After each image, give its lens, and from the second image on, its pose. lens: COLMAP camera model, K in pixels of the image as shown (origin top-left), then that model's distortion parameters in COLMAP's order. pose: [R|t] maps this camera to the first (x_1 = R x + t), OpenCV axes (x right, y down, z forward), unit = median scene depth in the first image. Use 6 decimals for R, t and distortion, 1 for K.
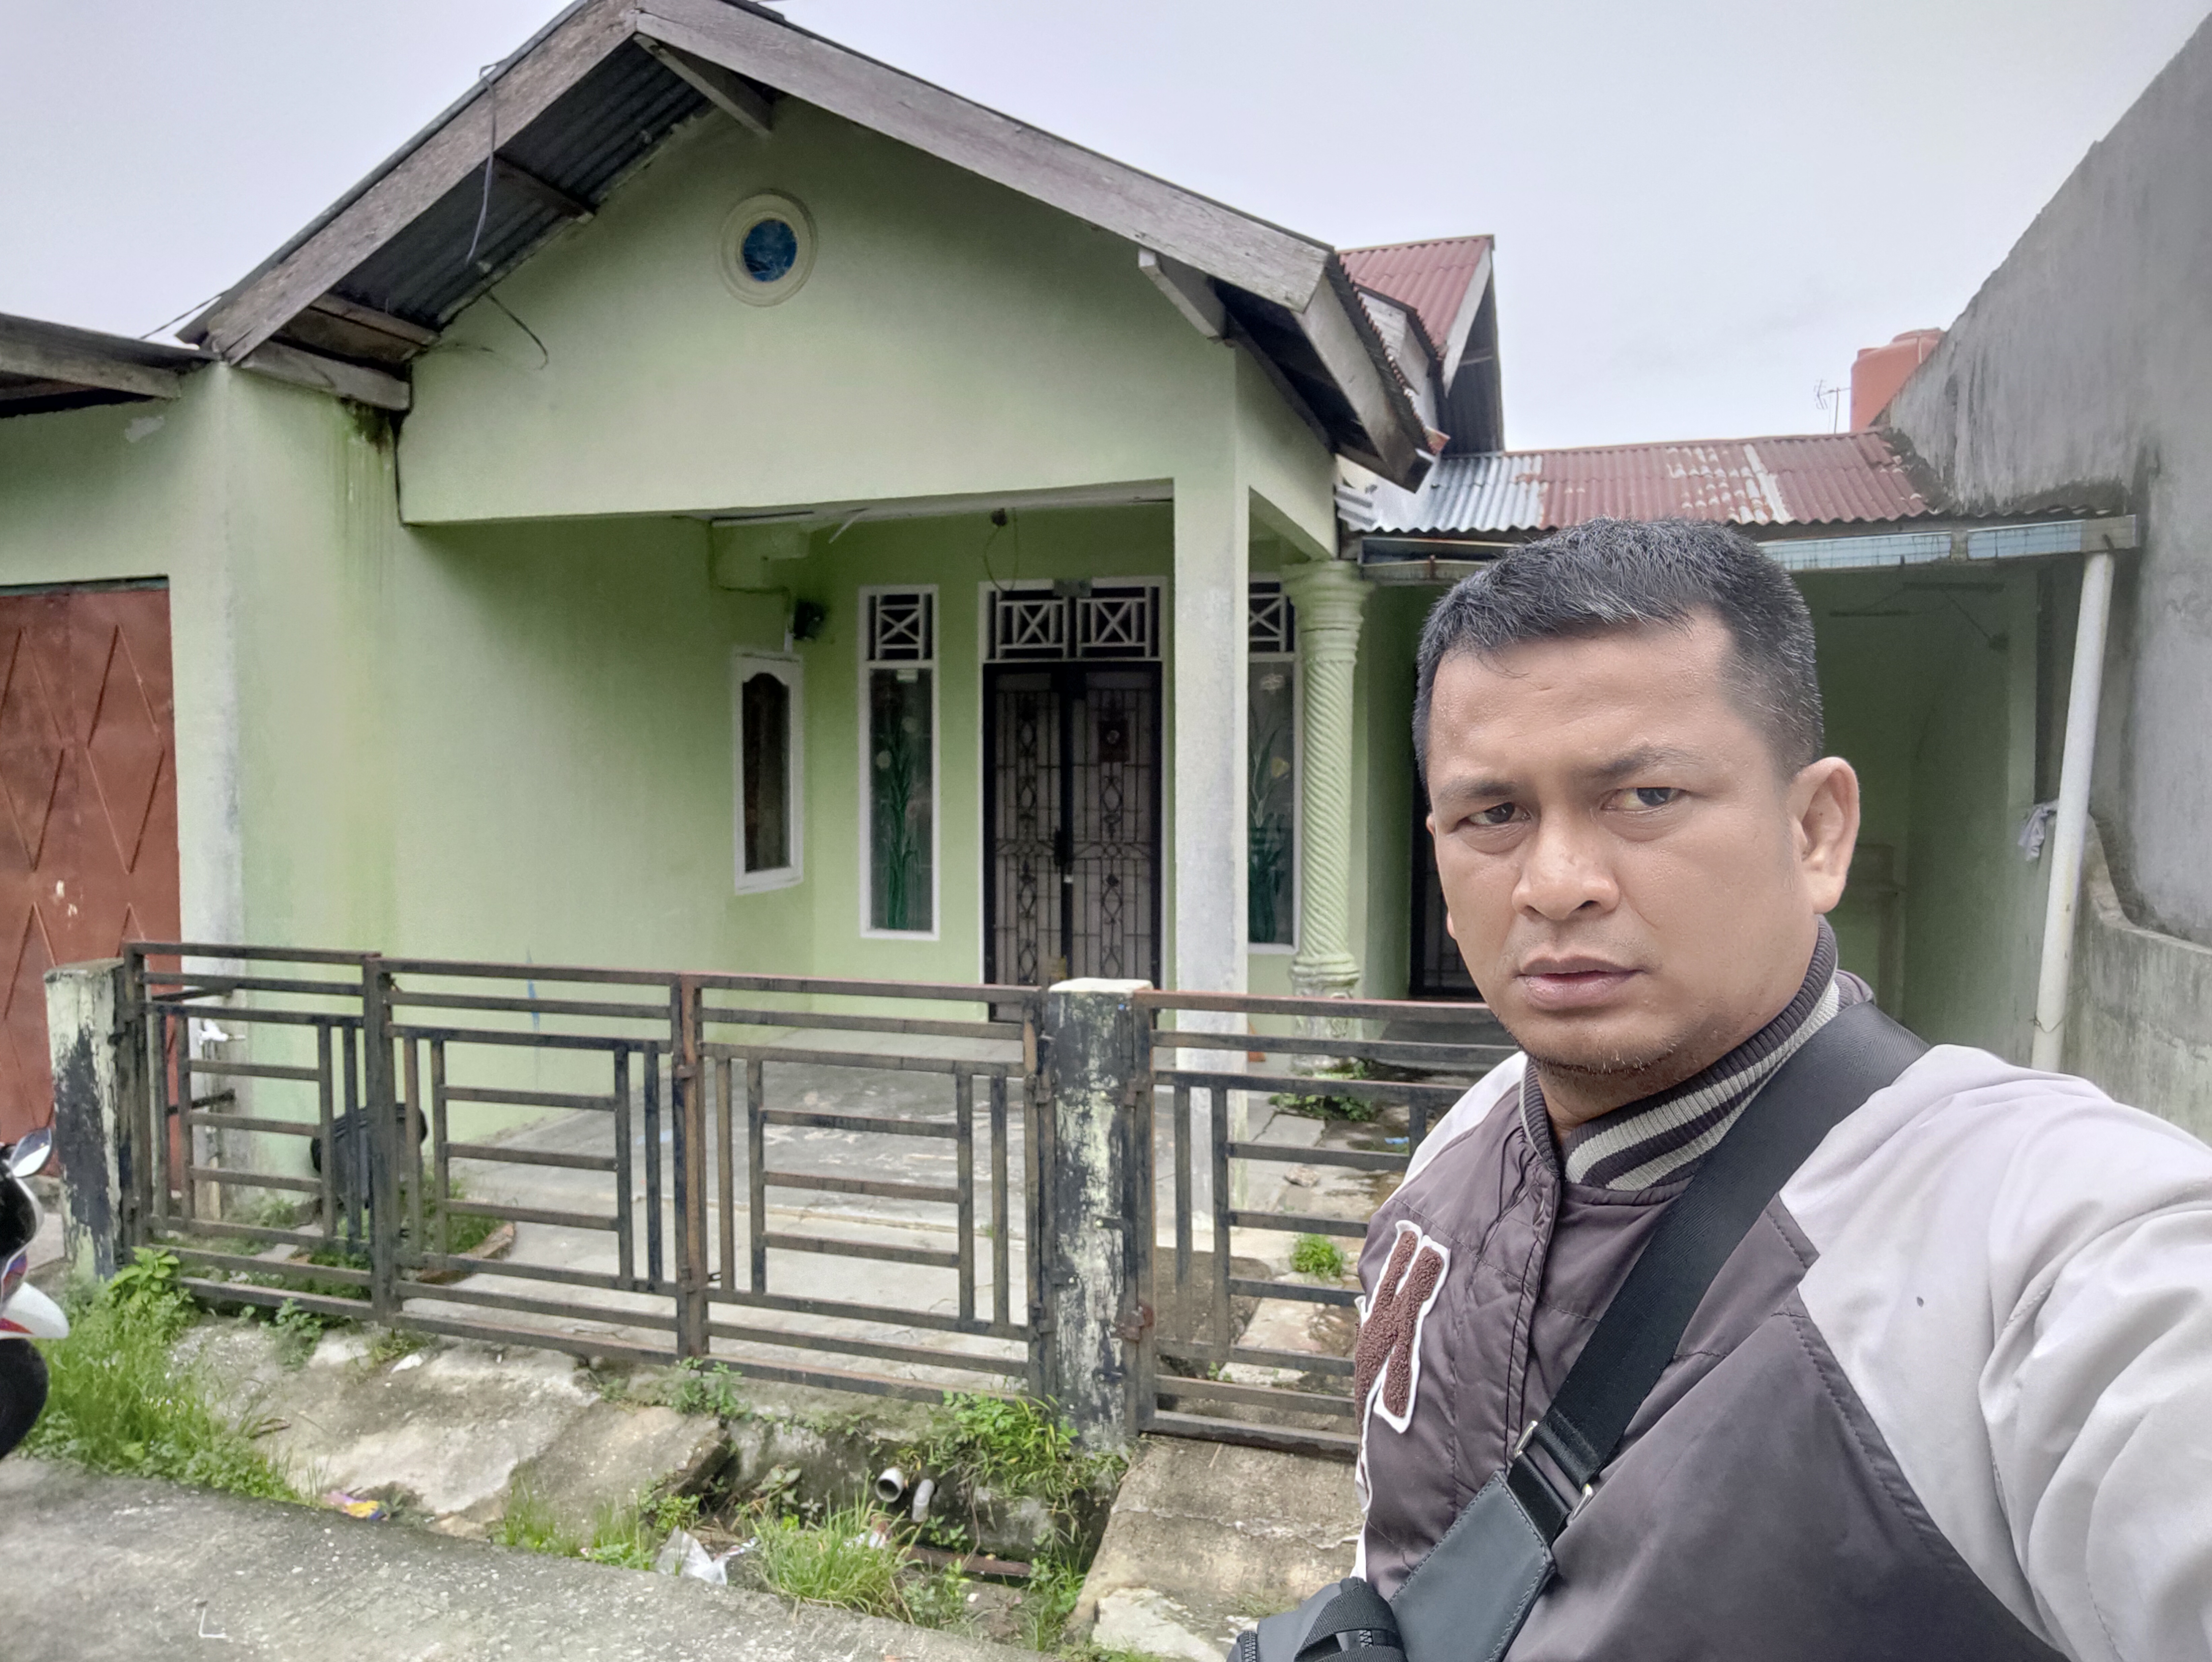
lens RADIAL K [[1493.4, 0, 1105.5], [0, 1493.4, 832.8], [0, 0, 1]] dist [0.004464, 0.004093]
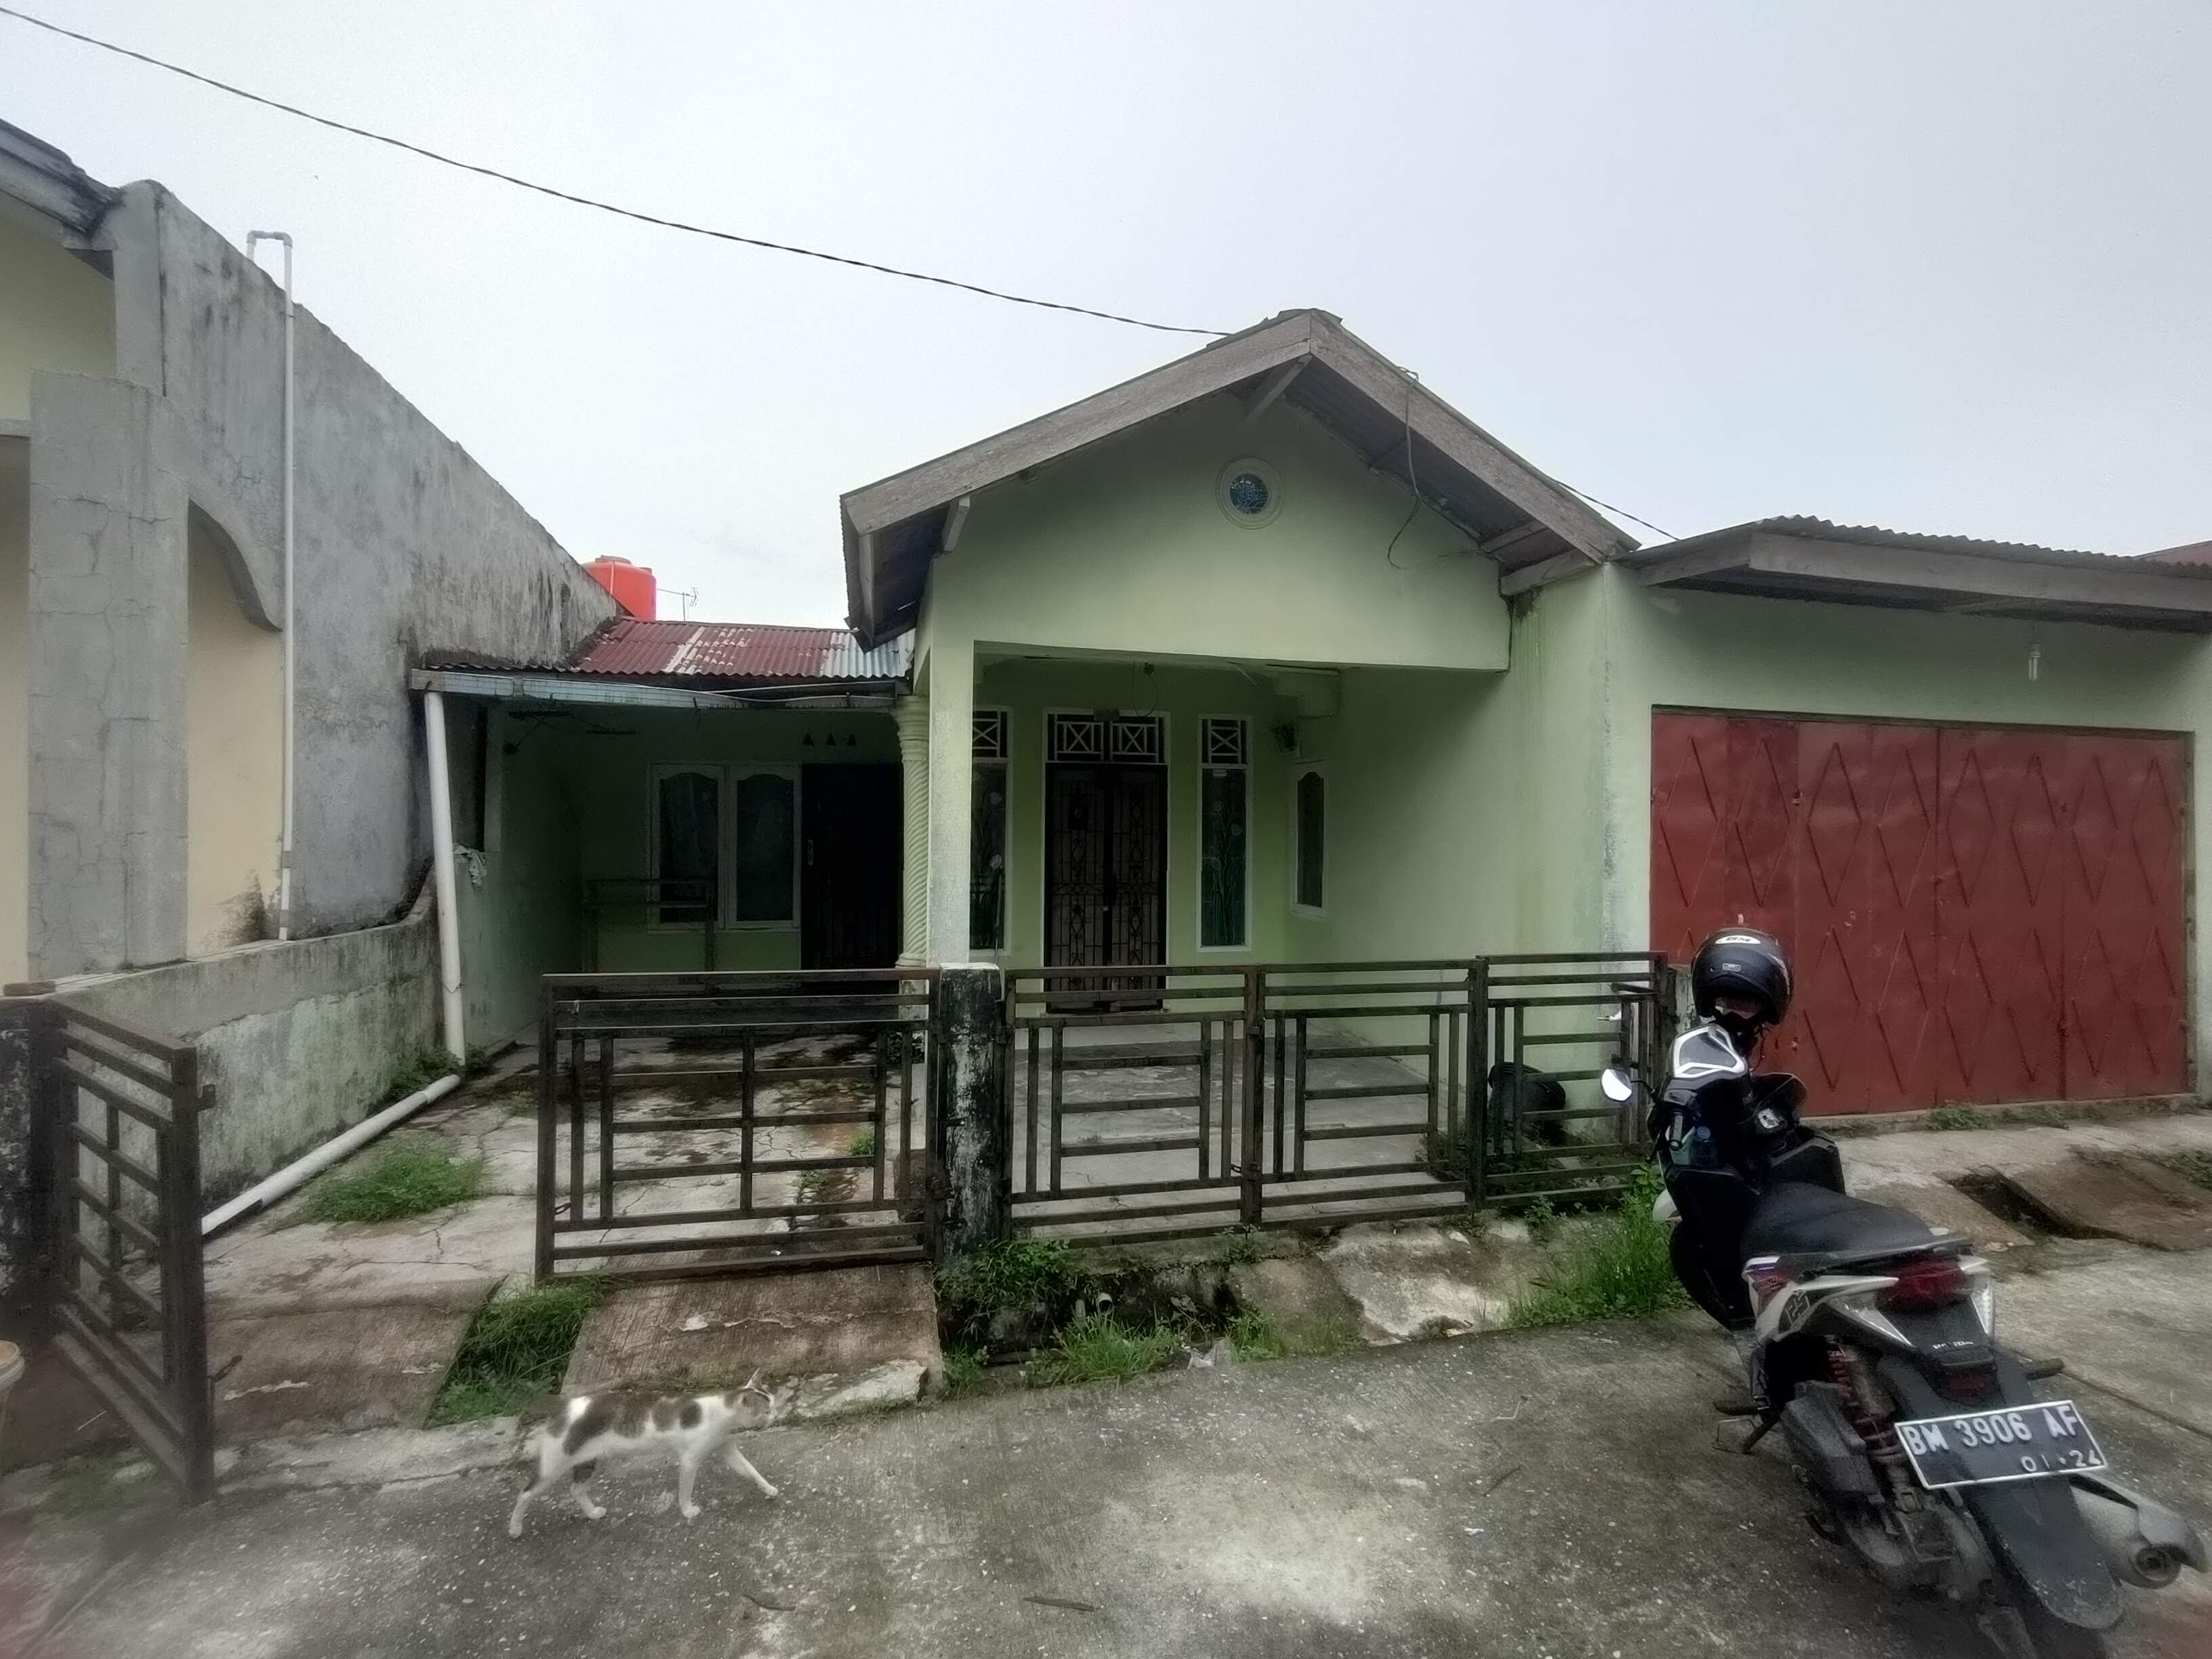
lens RADIAL K [[908.6, 0, 1105.5], [0, 908.6, 831.7], [0, 0, 1]] dist [-0.000664, -0.000088]
pose [[0.868896, 0.009422, 0.494905, -0.658848], [0.009442, 0.999321, -0.035603, -0.007805], [-0.494905, 0.035608, 0.868217, 0.207438]]
